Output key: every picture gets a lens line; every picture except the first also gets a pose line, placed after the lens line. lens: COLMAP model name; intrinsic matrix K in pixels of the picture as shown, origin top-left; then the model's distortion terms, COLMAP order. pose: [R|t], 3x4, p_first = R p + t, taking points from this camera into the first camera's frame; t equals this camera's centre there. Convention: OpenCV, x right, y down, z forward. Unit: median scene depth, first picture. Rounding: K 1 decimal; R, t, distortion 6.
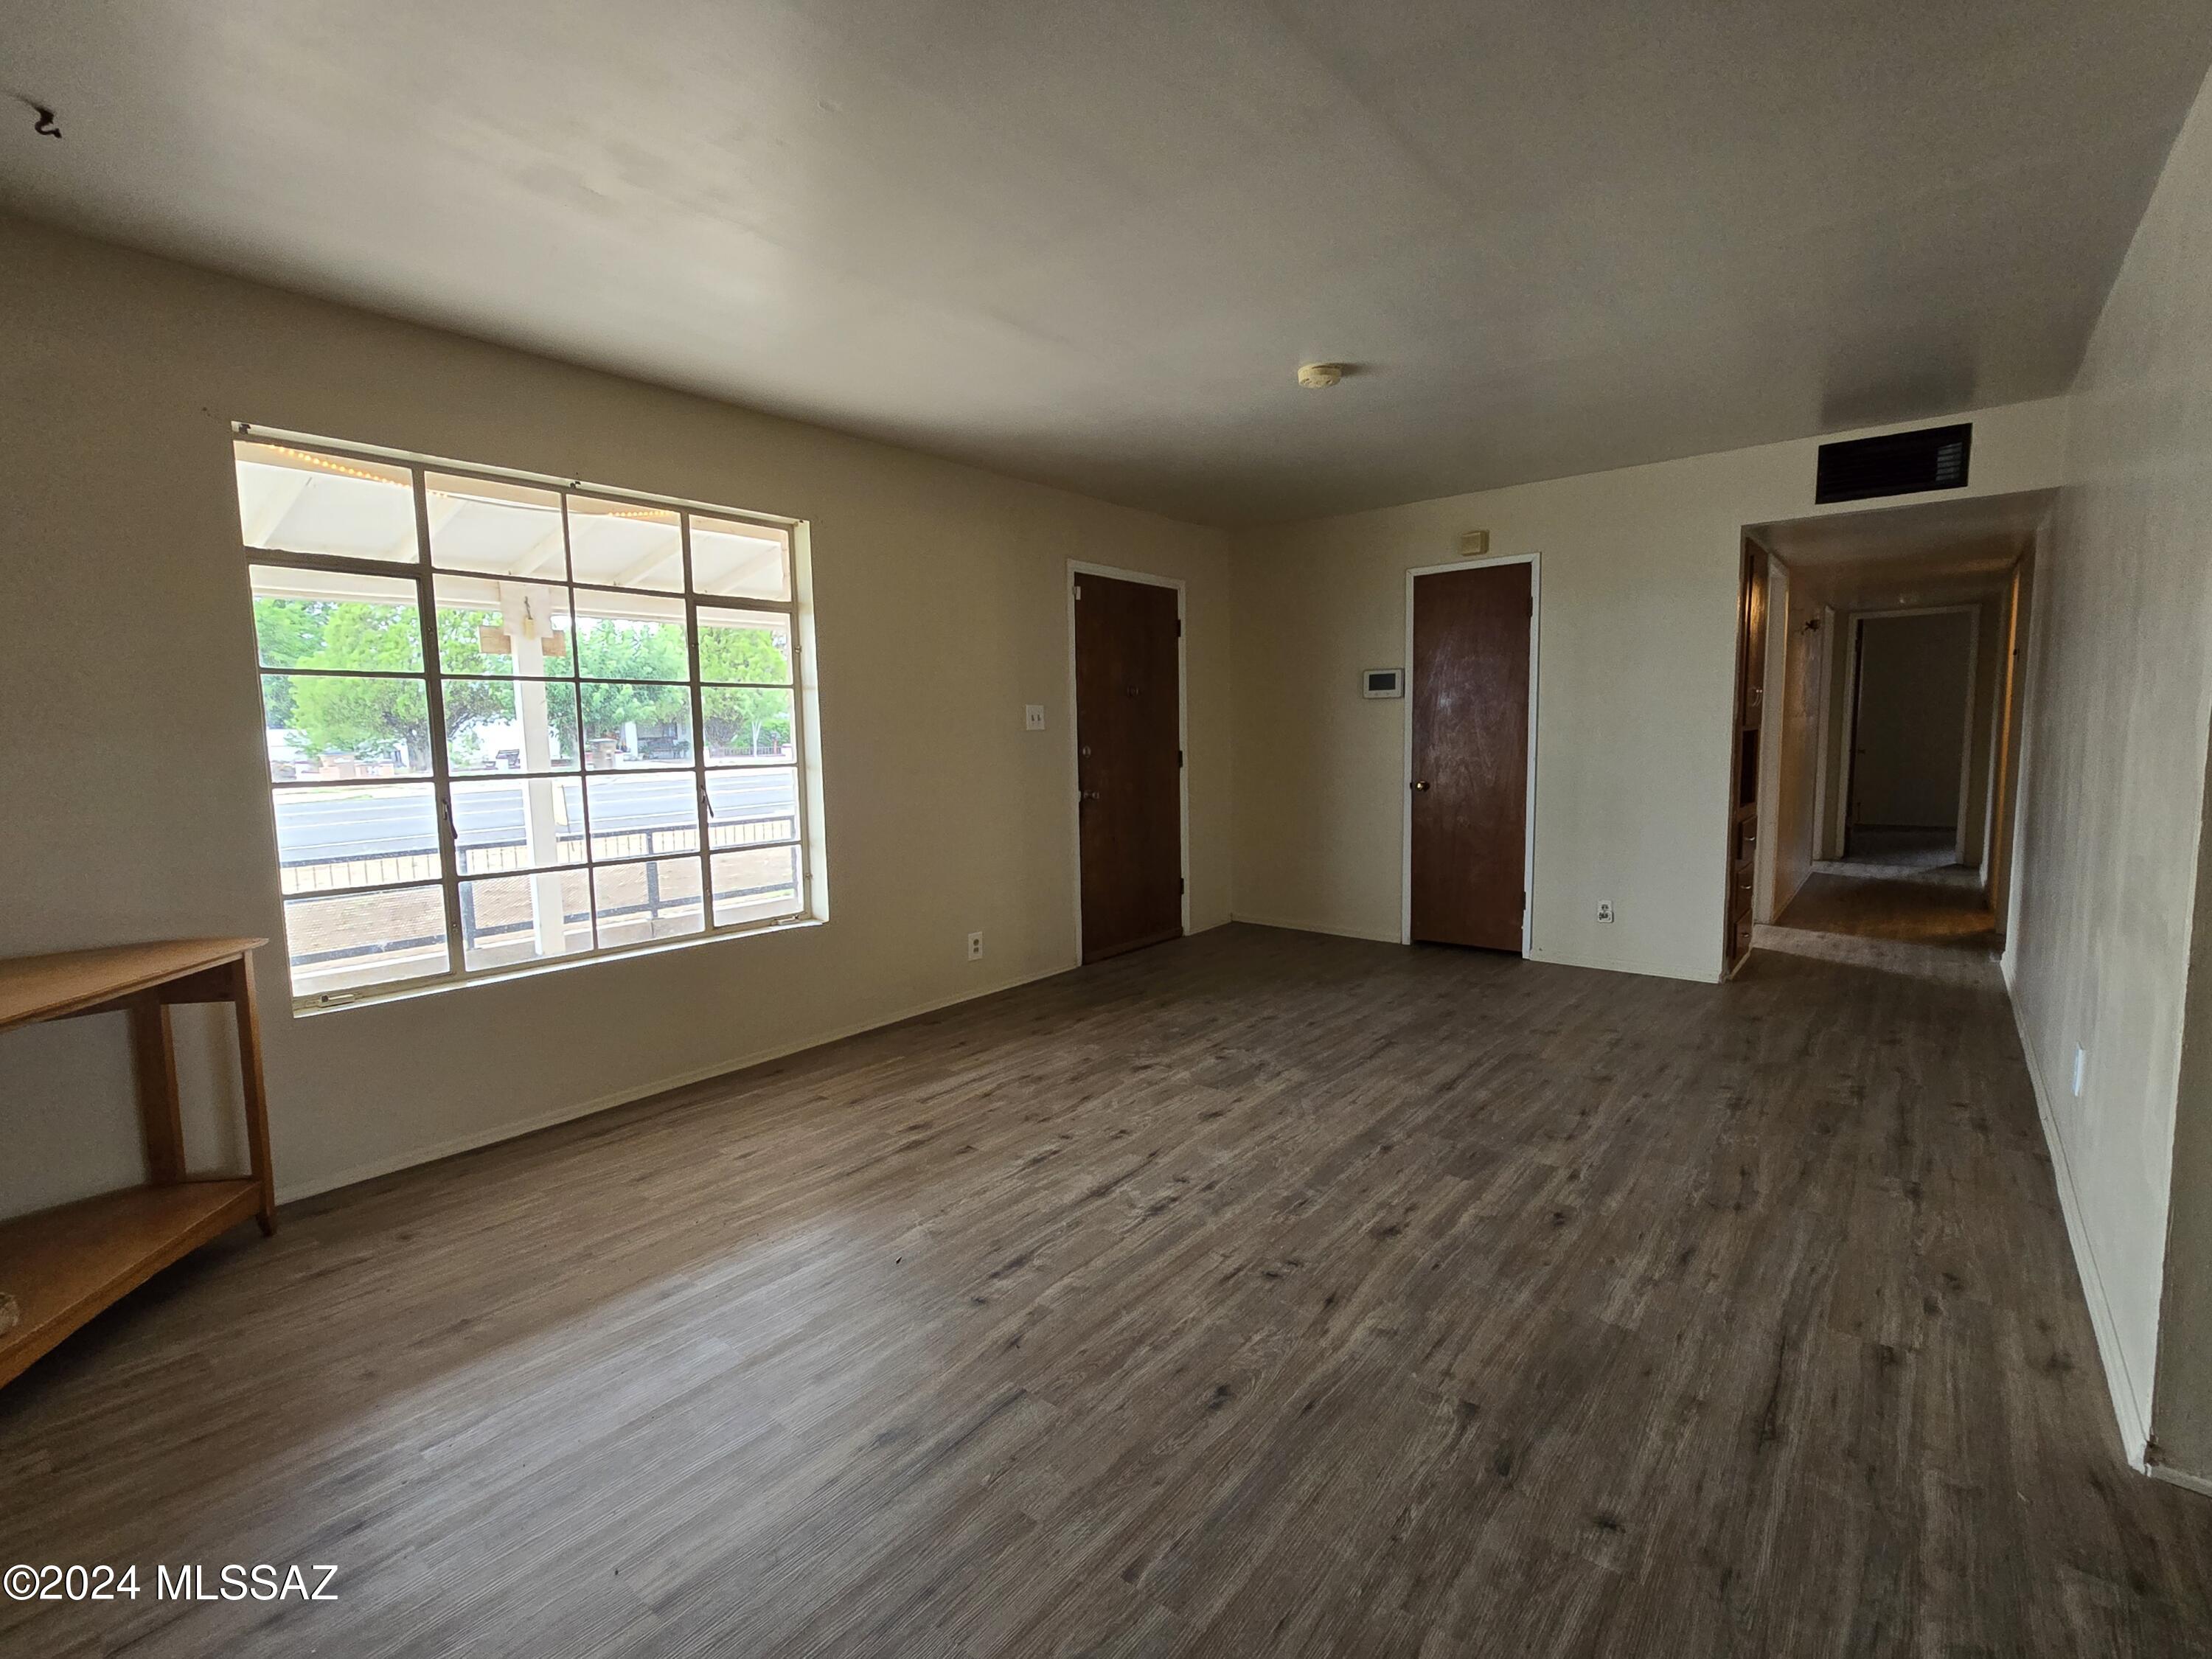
lens RADIAL K [[1001.6, 0, 1103.0], [0, 1001.6, 835.1], [0, 0, 1]] dist [-0.000794, -0.000478]
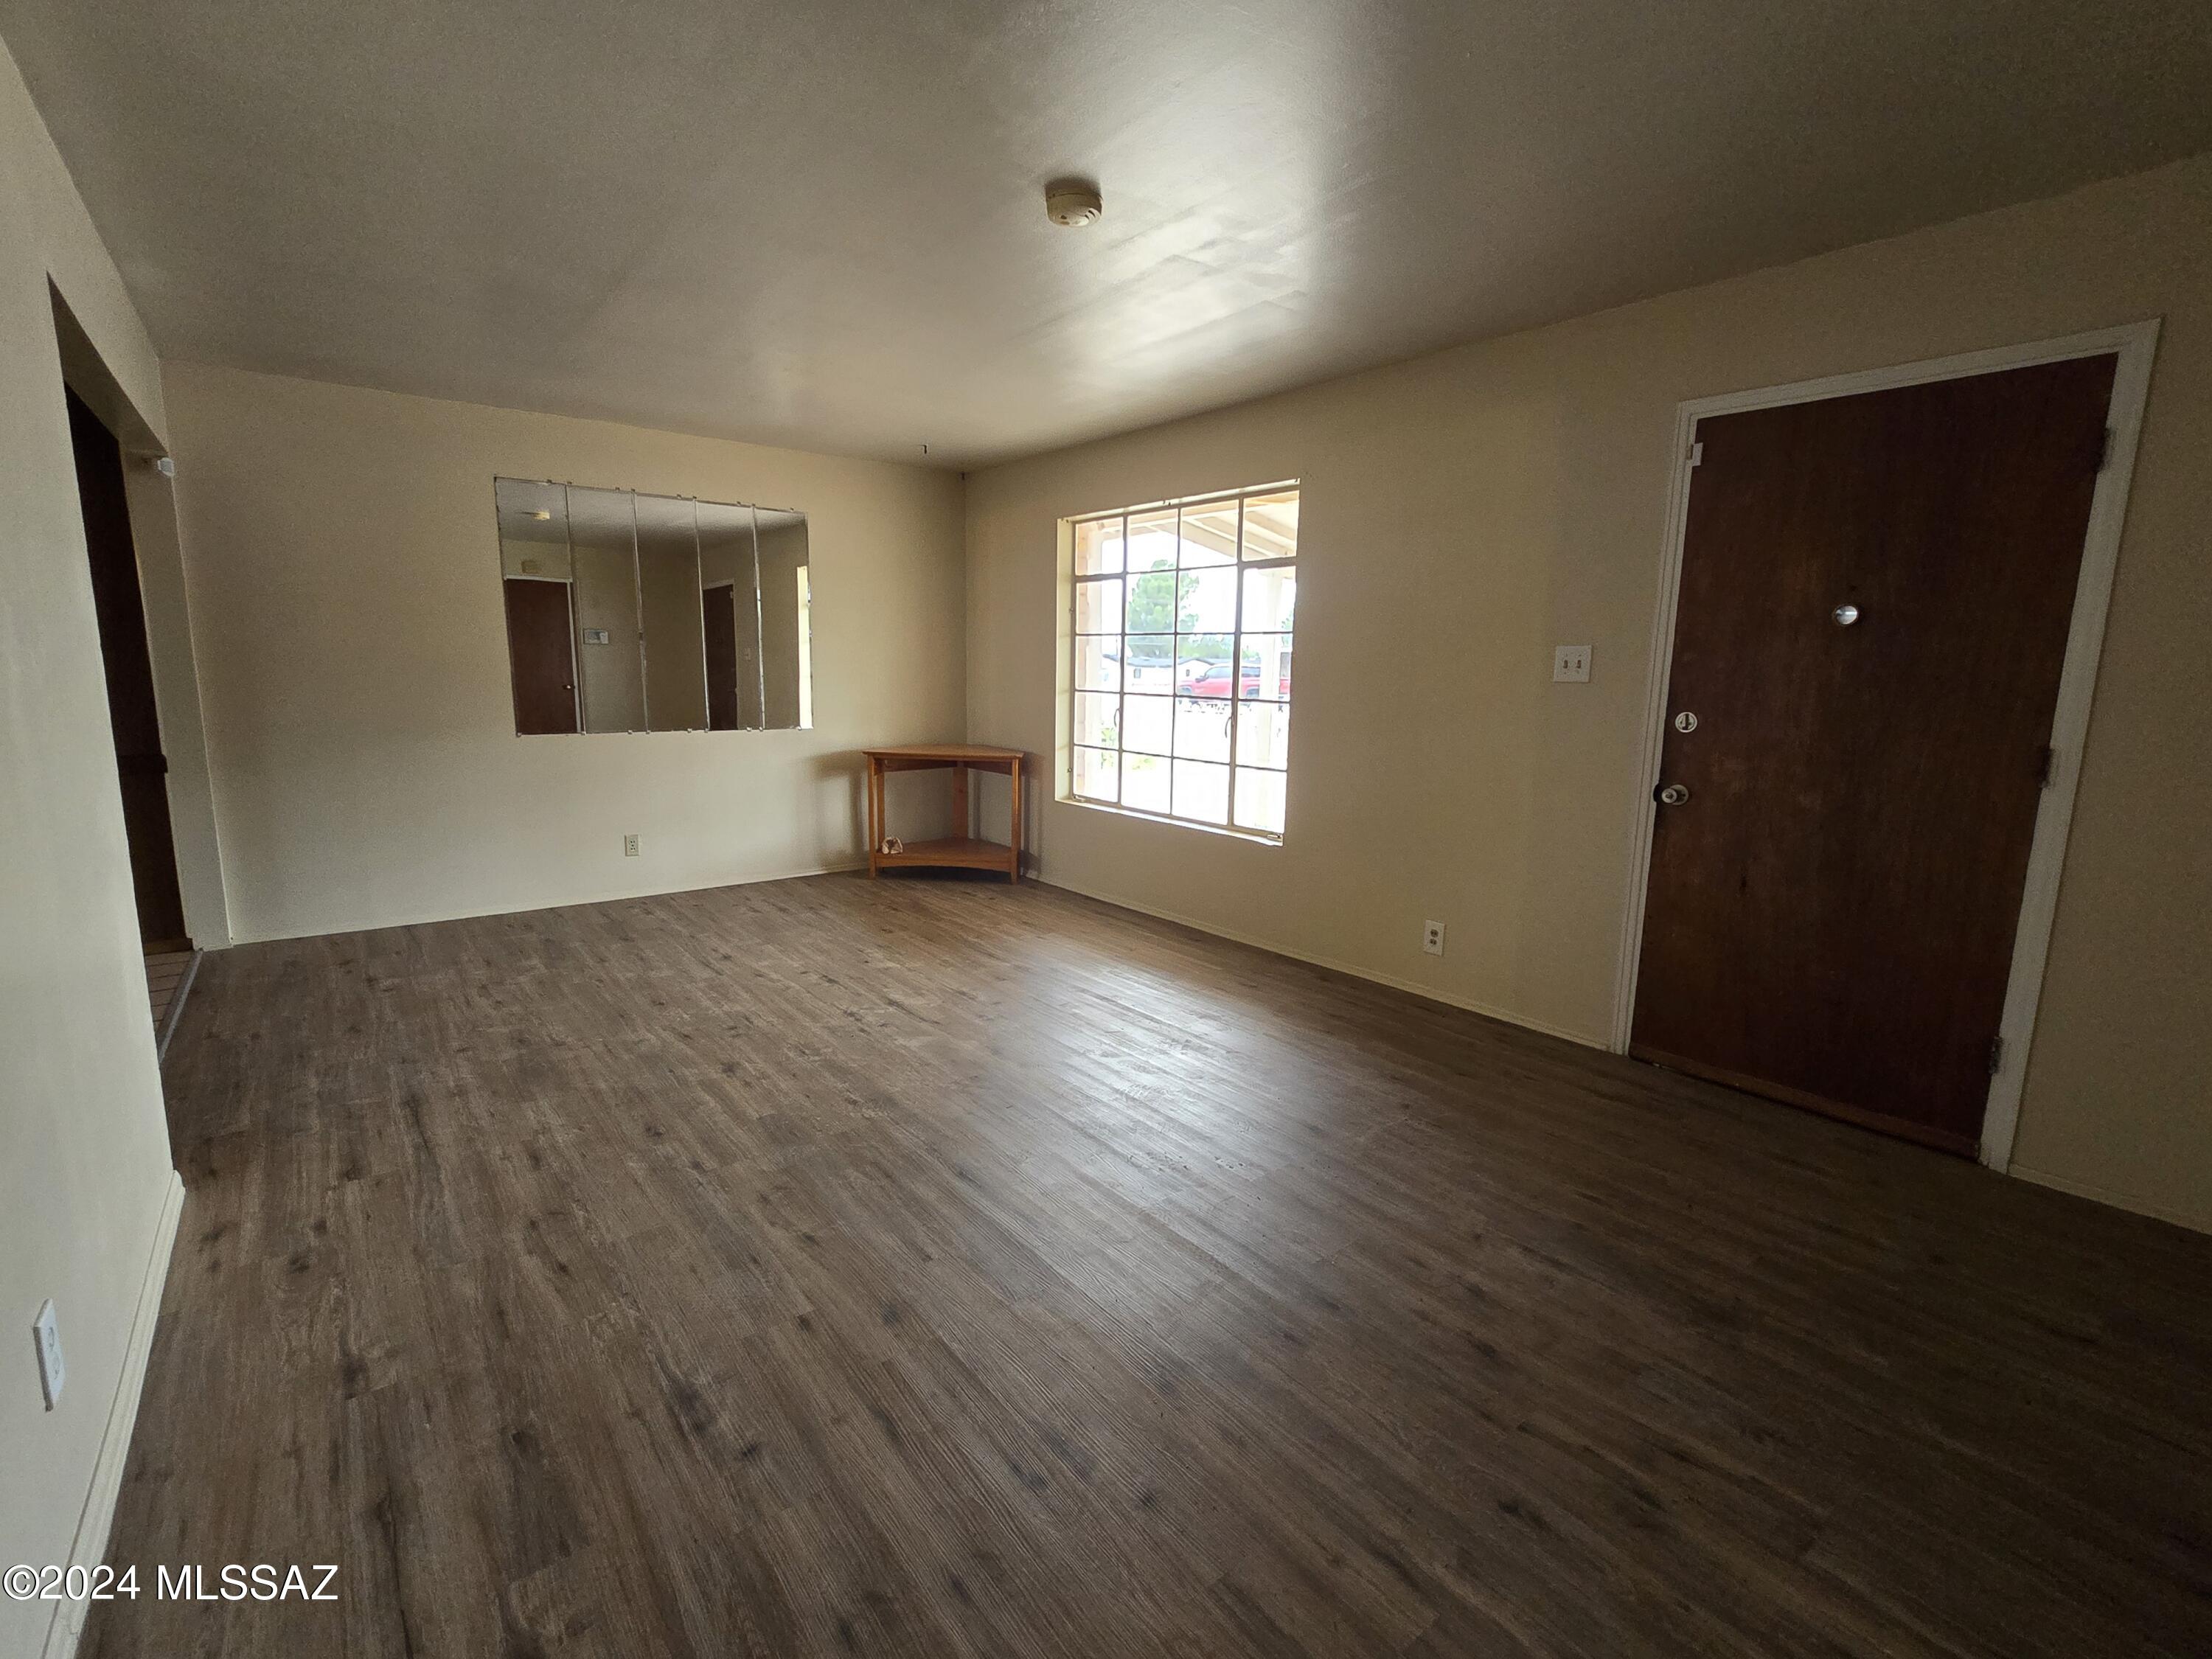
lens RADIAL K [[1001.6, 0, 1103.0], [0, 1001.6, 835.1], [0, 0, 1]] dist [-0.000794, -0.000478]
pose [[-0.208686, 0.177673, -0.961708, 1.346416], [-0.114451, 0.972165, 0.204440, -0.209498], [0.971263, 0.152733, -0.182543, 1.628671]]
